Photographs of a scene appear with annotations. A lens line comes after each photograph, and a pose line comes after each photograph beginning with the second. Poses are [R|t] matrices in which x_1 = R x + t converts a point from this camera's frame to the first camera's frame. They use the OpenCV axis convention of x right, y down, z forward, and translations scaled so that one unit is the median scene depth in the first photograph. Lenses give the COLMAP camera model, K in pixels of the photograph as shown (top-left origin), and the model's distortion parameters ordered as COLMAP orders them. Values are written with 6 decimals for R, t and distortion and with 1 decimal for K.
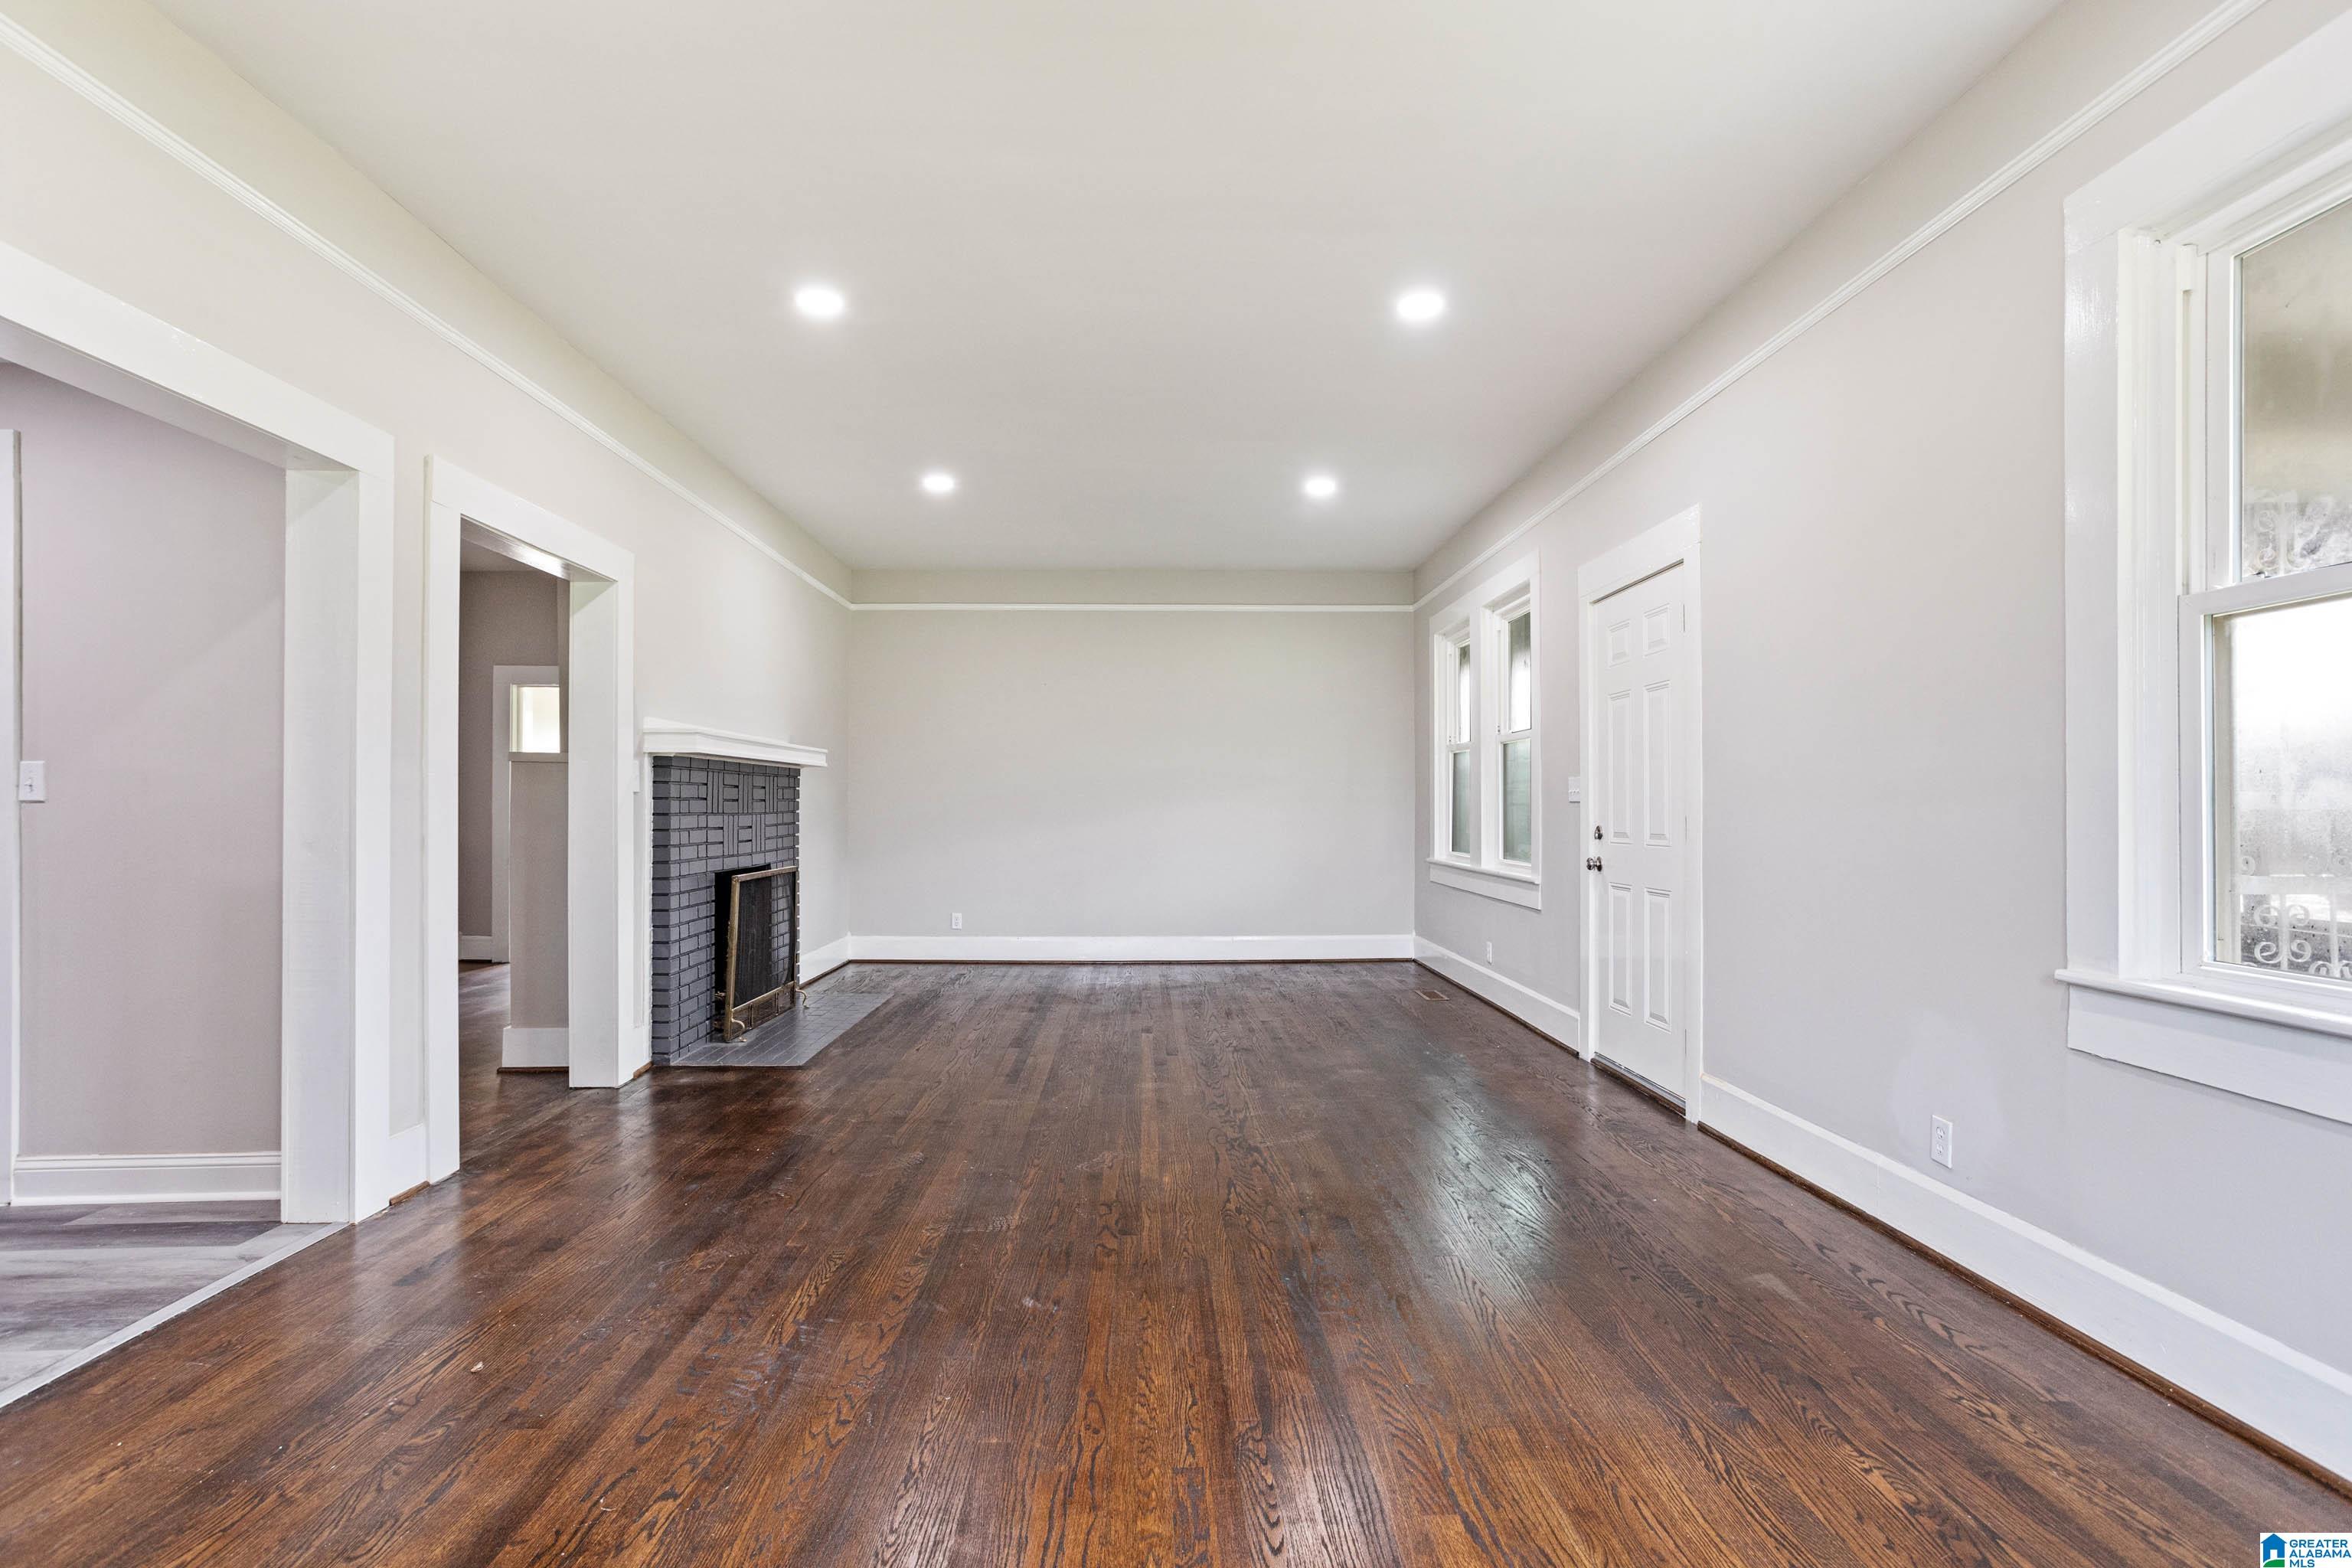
lens RADIAL K [[1153.4, 0, 1182.6], [0, 1153.4, 795.8], [0, 0, 1]] dist [-0.056986, 0.035220]
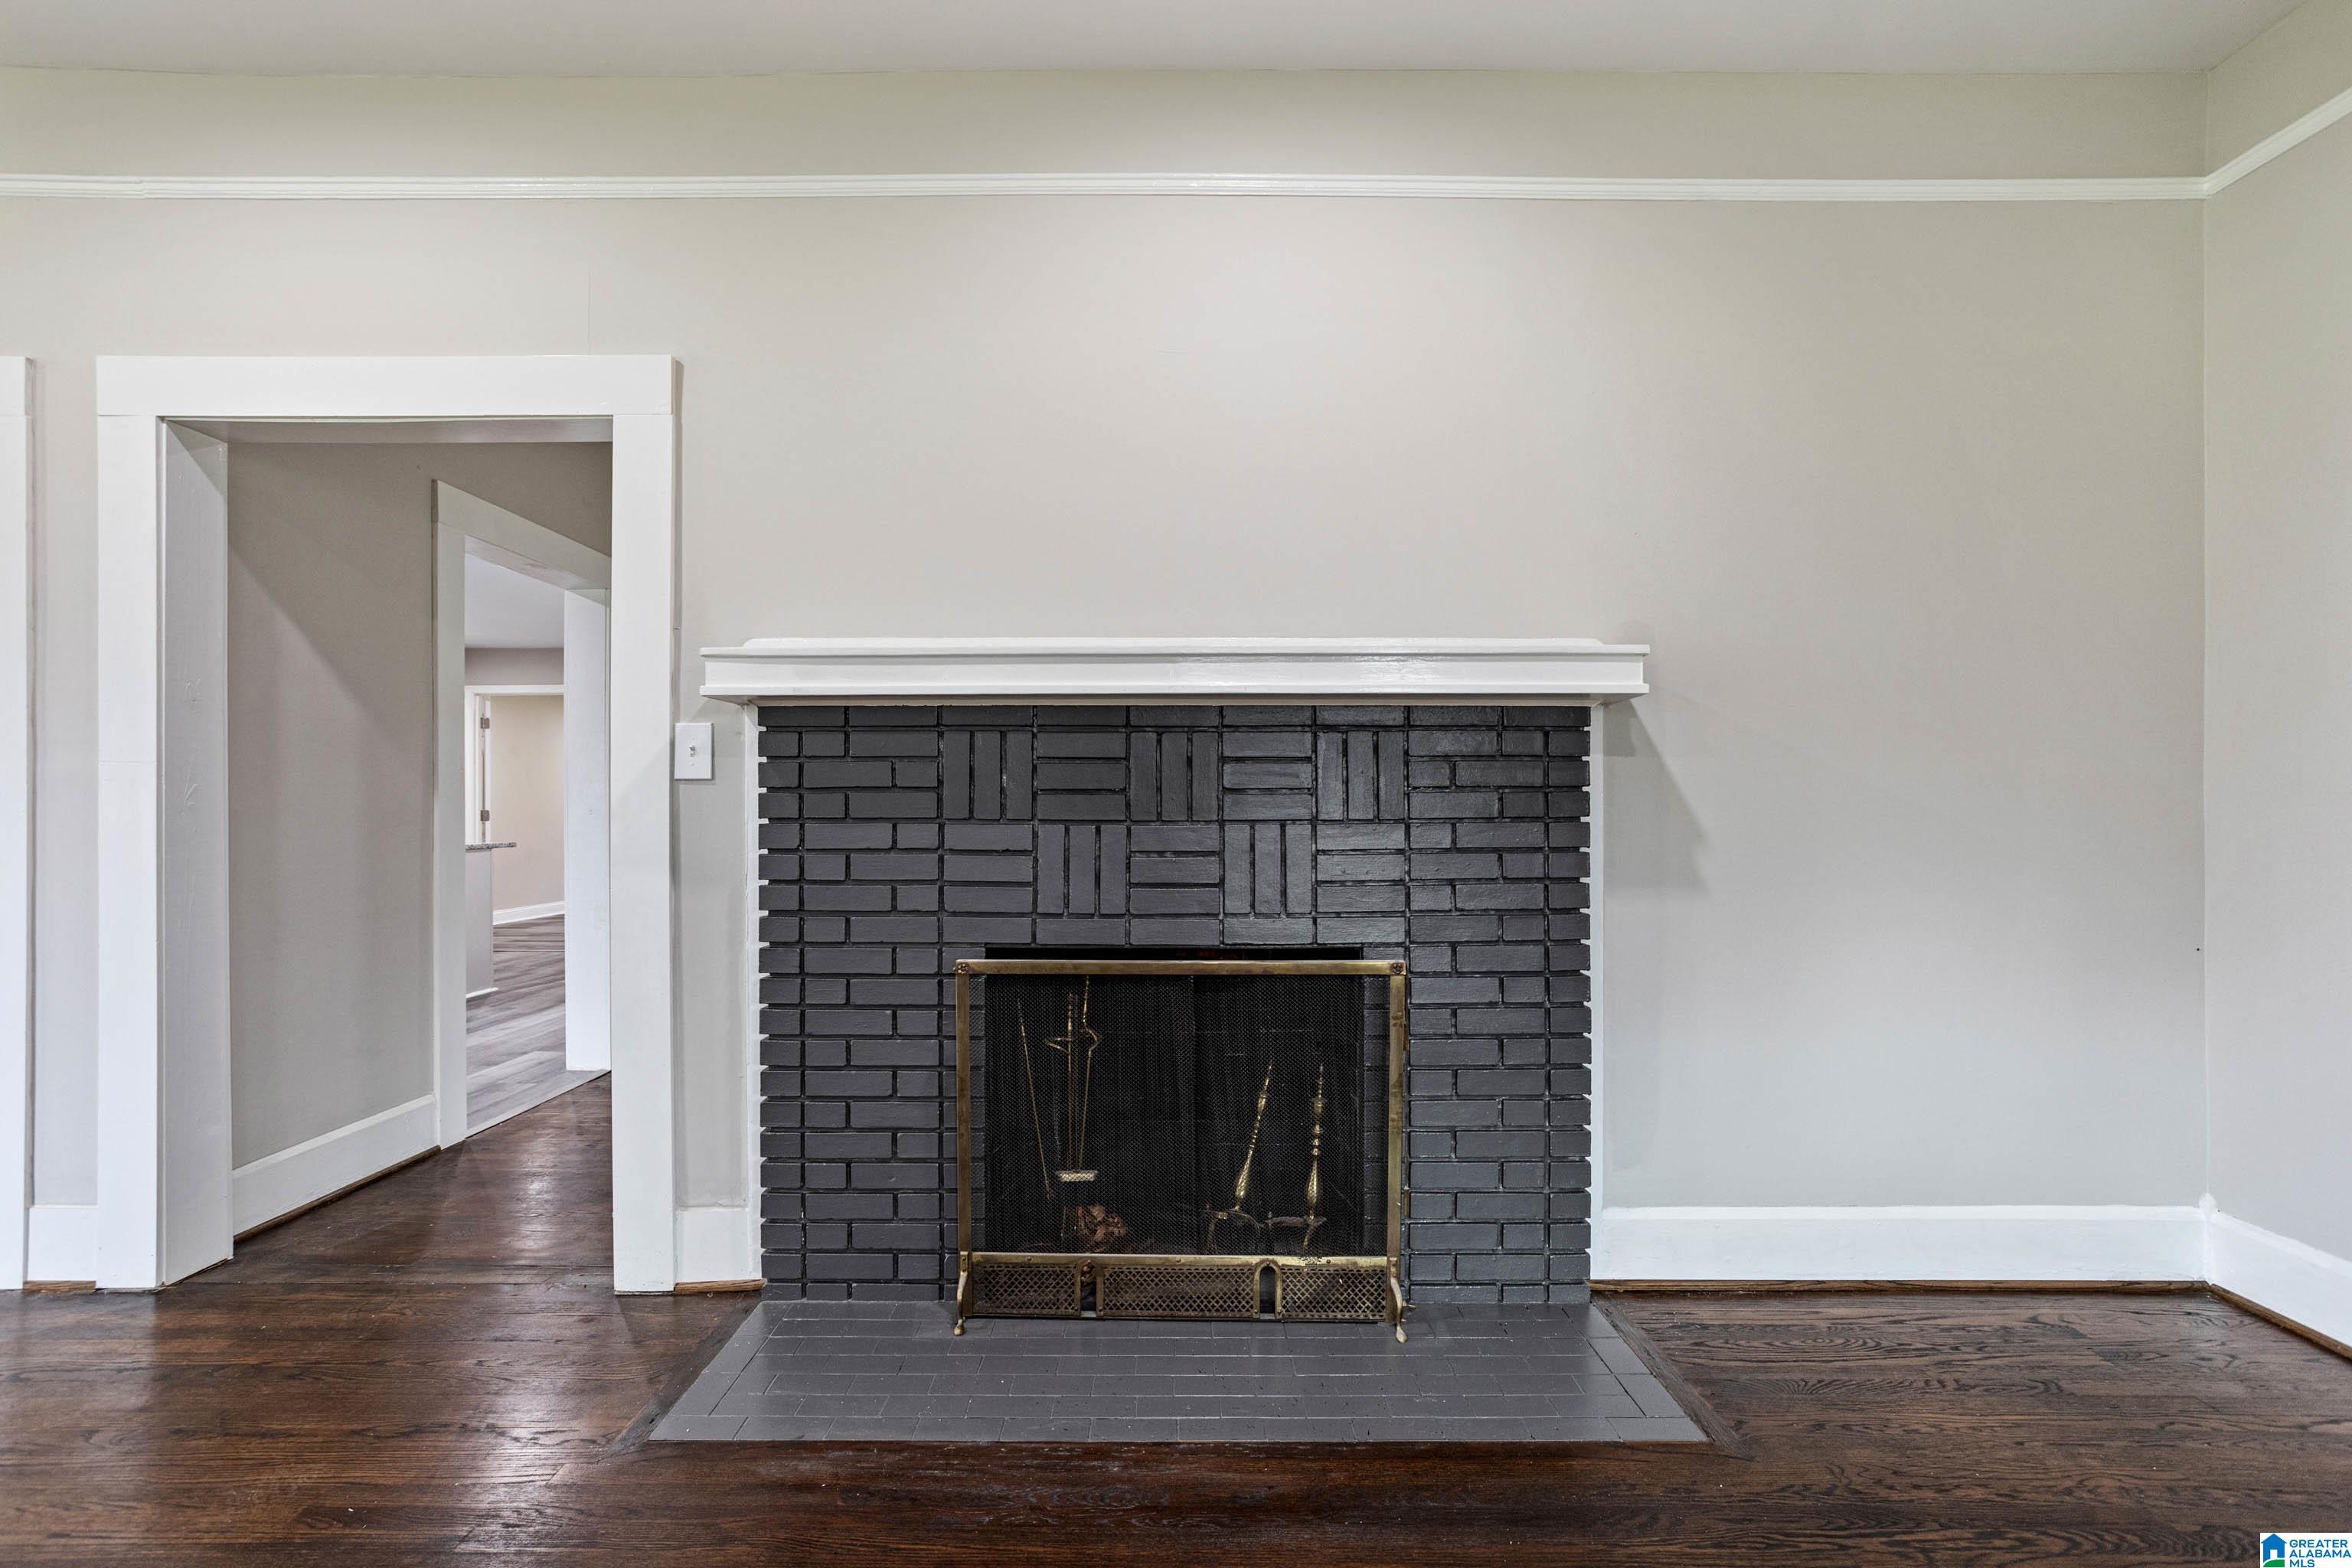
lens RADIAL K [[1153.4, 0, 1182.6], [0, 1153.4, 795.8], [0, 0, 1]] dist [-0.056986, 0.035220]
pose [[-0.033854, -0.003841, -0.999419, 0.057884], [0.005680, 0.999976, -0.004036, 0.008522], [0.999411, -0.005814, -0.033831, 1.142174]]
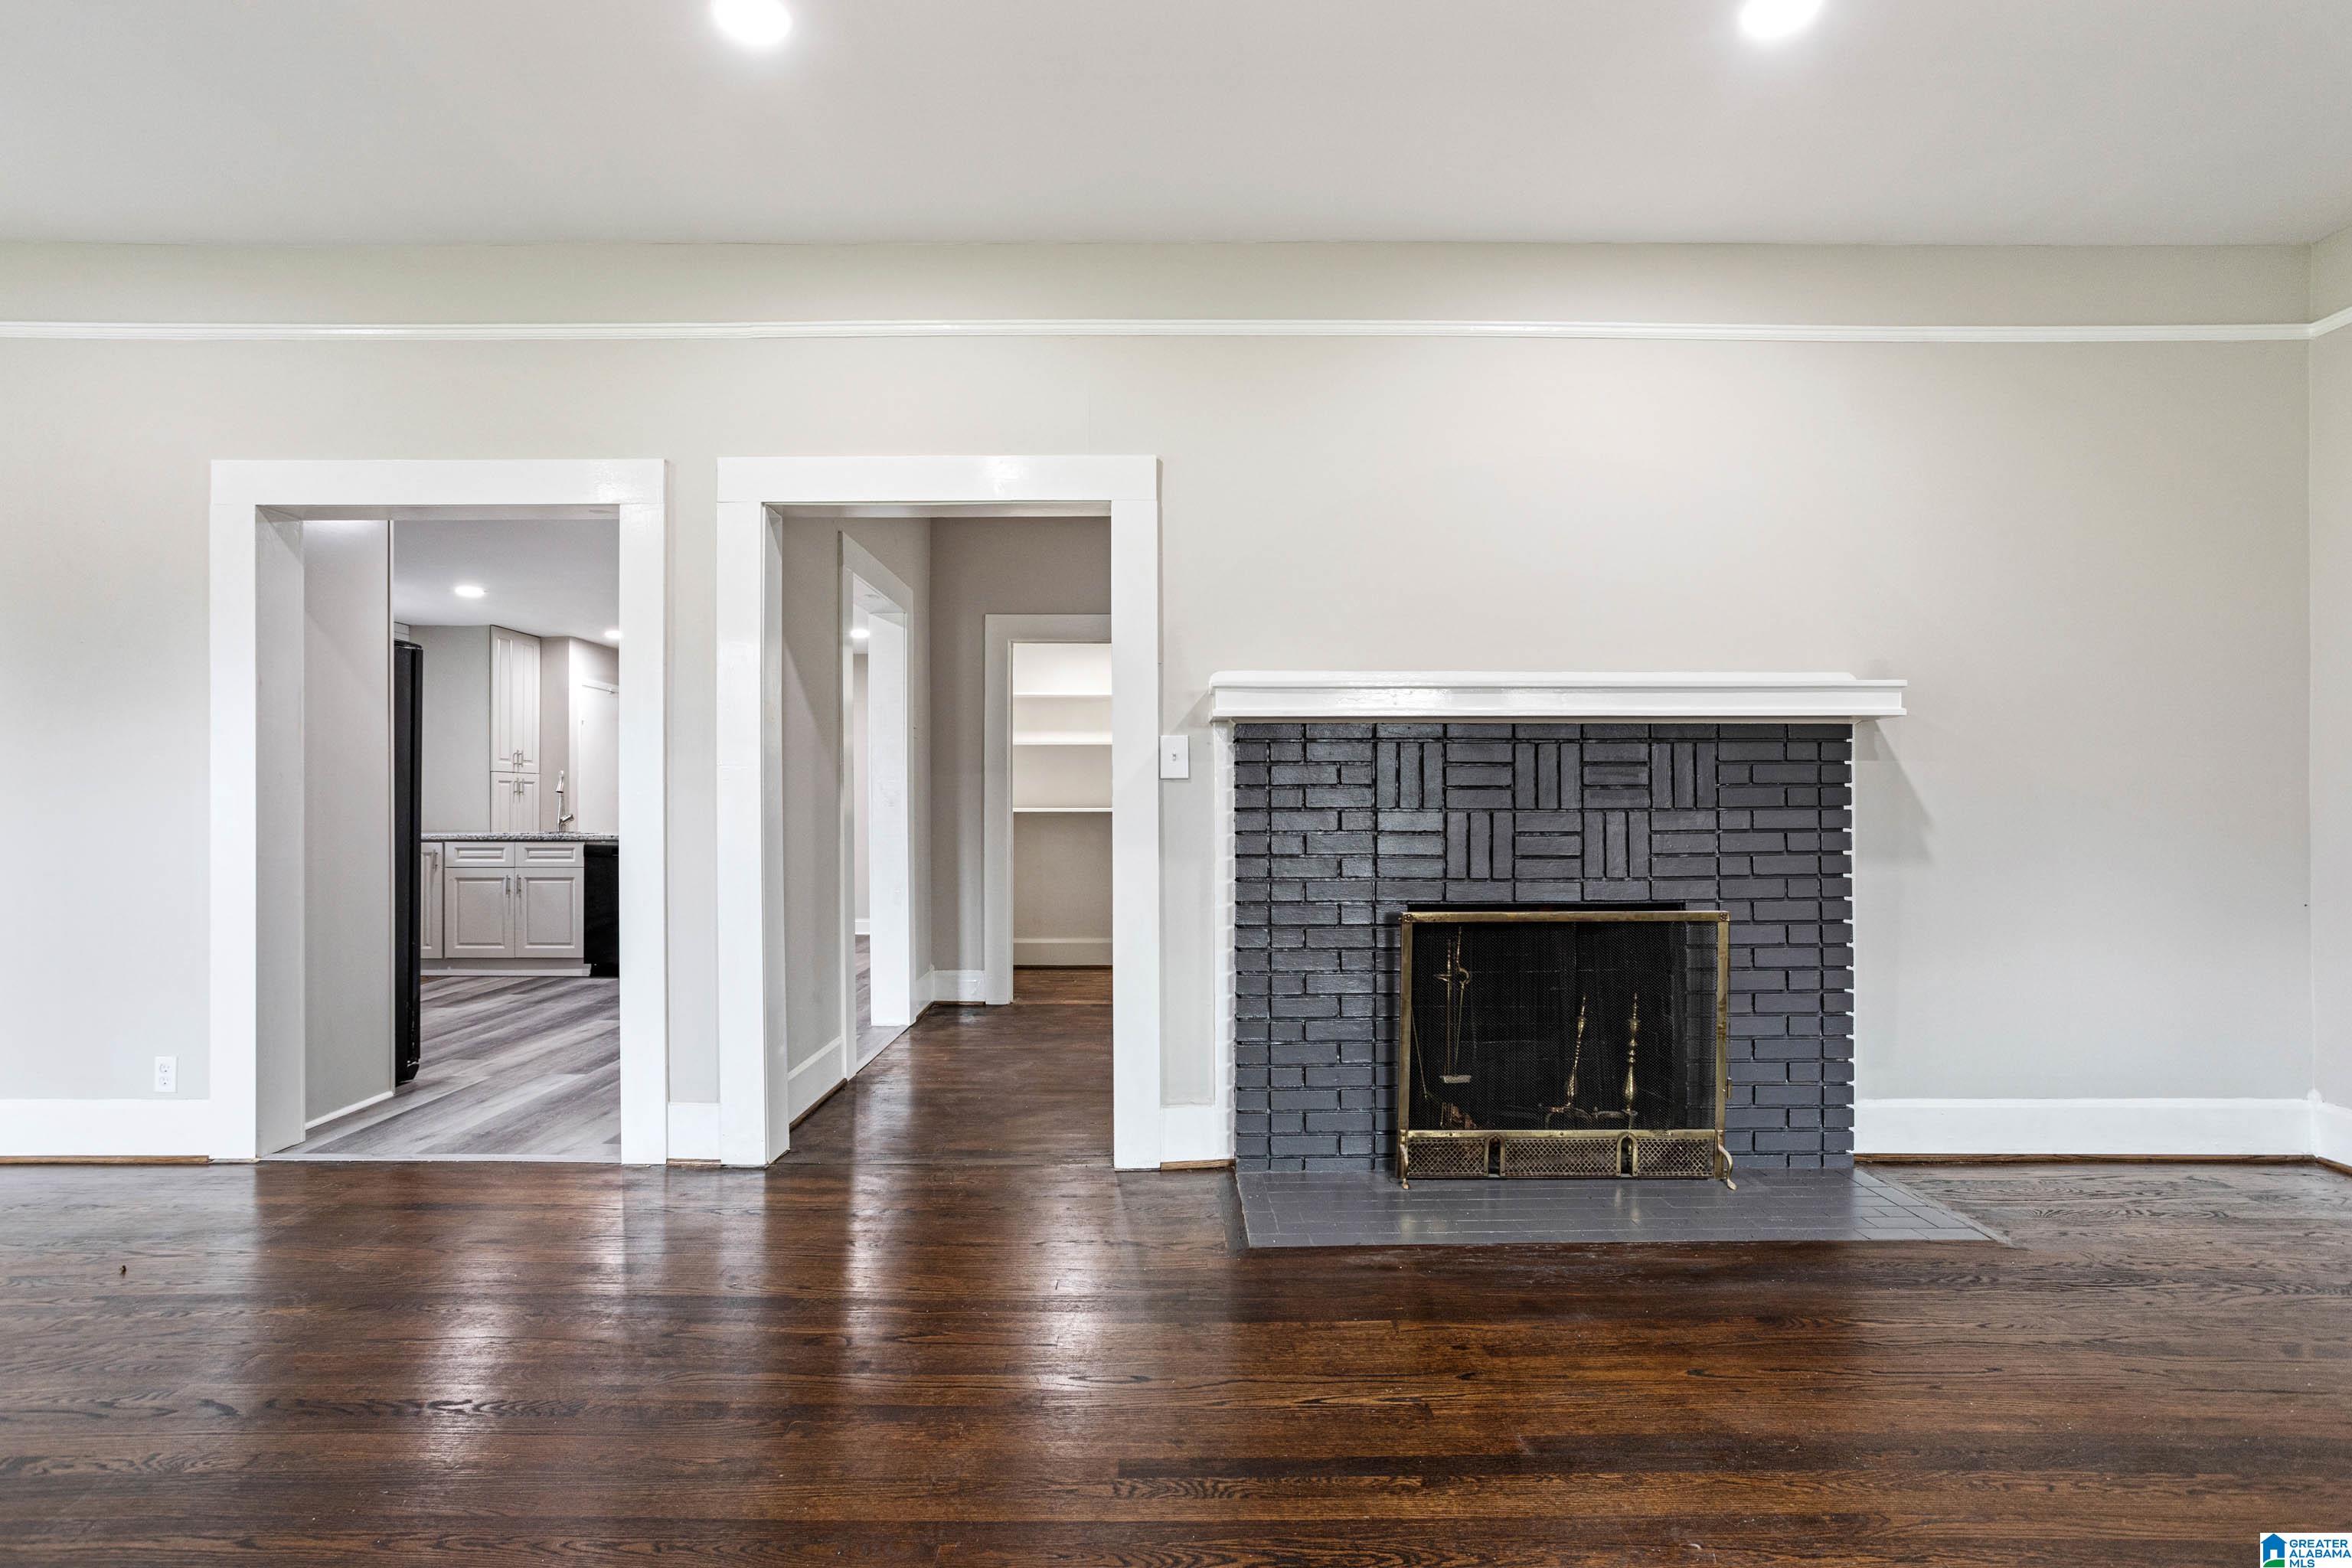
lens RADIAL K [[1125.4, 0, 1174.3], [0, 1125.4, 804.2], [0, 0, 1]] dist [-0.039382, 0.021496]
pose [[-0.033873, -0.003611, -0.999420, 0.216383], [0.007996, 0.999960, -0.003884, 0.015087], [0.999394, -0.008123, -0.033843, 0.931400]]
